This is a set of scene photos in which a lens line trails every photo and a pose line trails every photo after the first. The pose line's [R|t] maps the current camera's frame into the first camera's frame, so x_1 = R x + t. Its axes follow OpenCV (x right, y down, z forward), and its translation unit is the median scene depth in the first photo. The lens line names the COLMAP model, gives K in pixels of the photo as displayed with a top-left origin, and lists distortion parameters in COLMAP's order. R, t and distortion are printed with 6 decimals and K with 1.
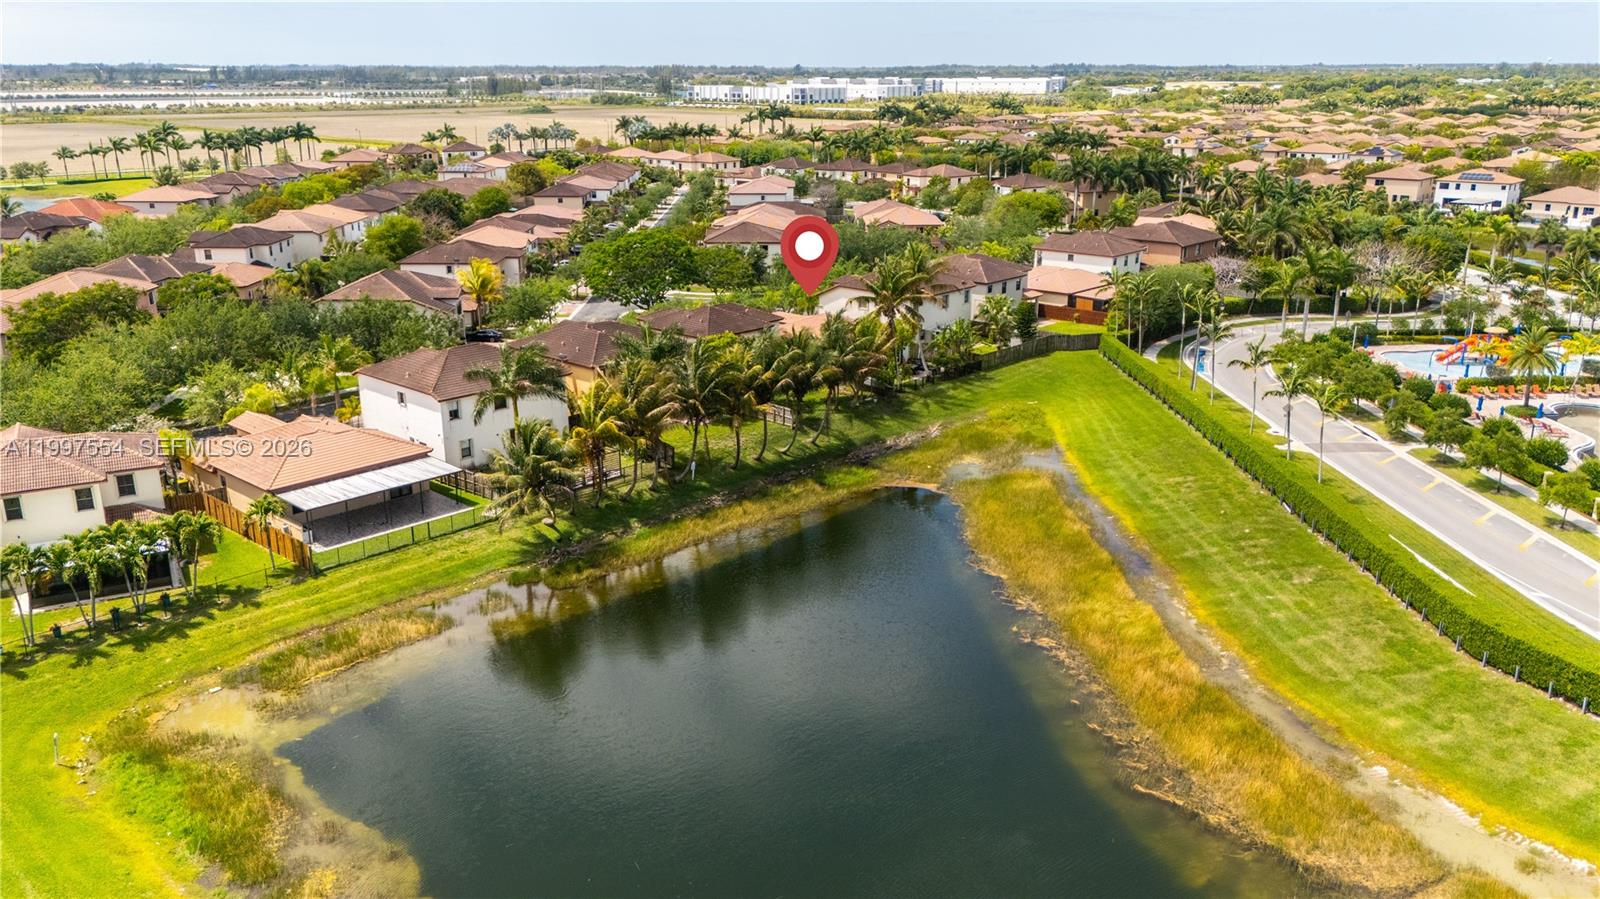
lens RADIAL K [[1204.8, 0, 811.0], [0, 1204.8, 449.5], [0, 0, 1]] dist [0.068364, -0.065685]
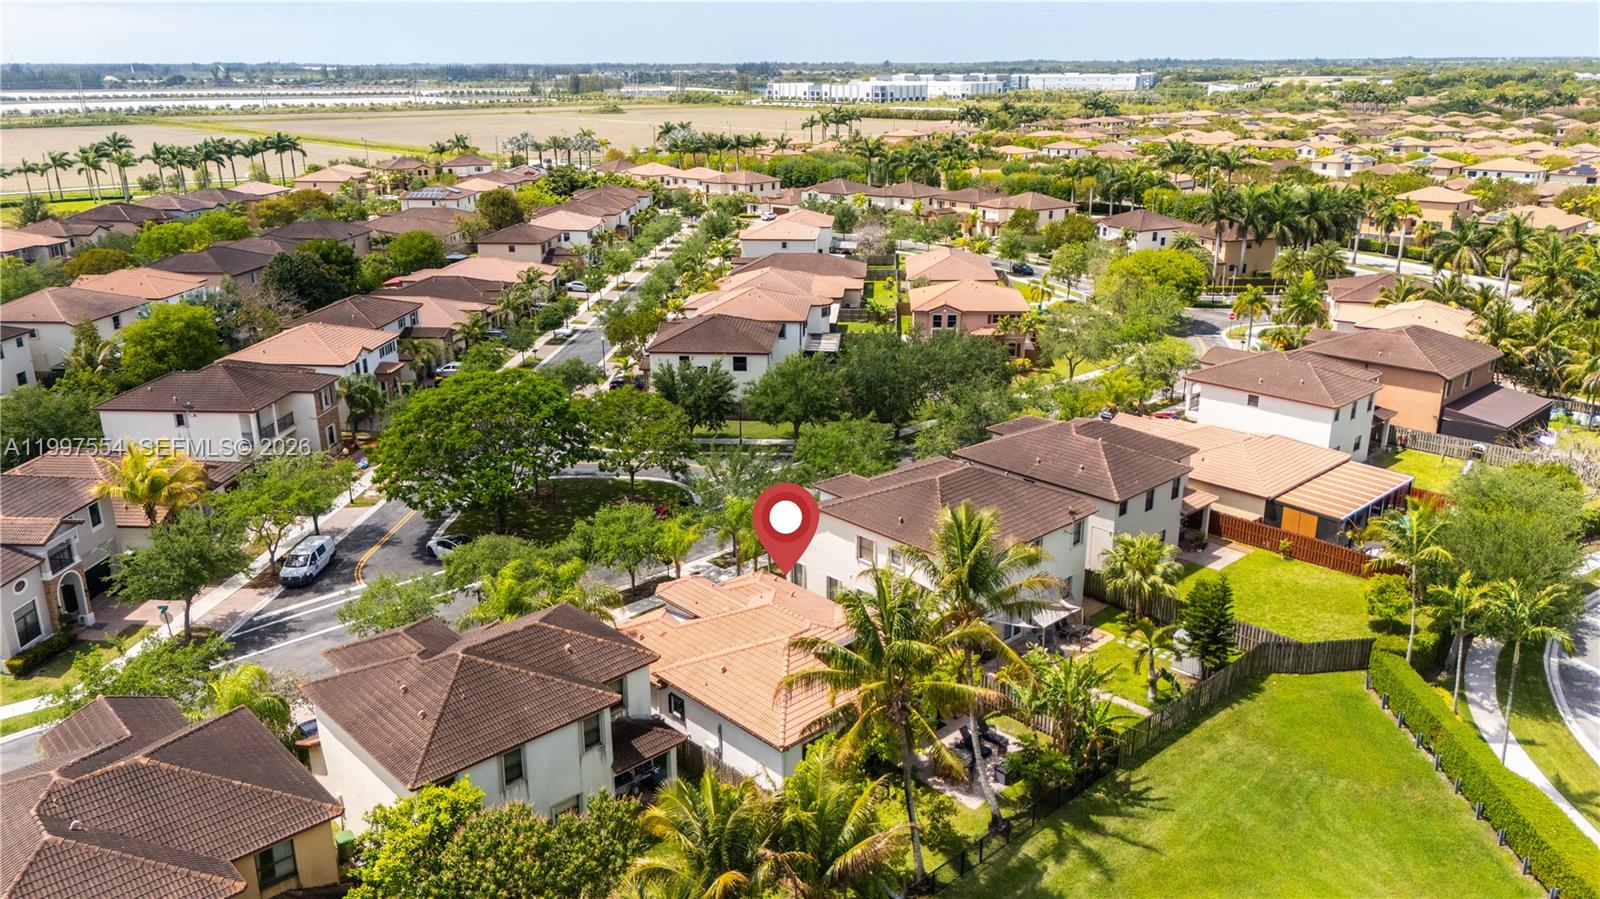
lens RADIAL K [[1167.4, 0, 807.5], [0, 1167.4, 455.4], [0, 0, 1]] dist [0.071698, -0.069420]
pose [[0.997313, 0.020012, -0.070467, 0.019945], [-0.018872, 0.999681, 0.016802, -0.065139], [0.070781, -0.015427, 0.997373, 0.199811]]
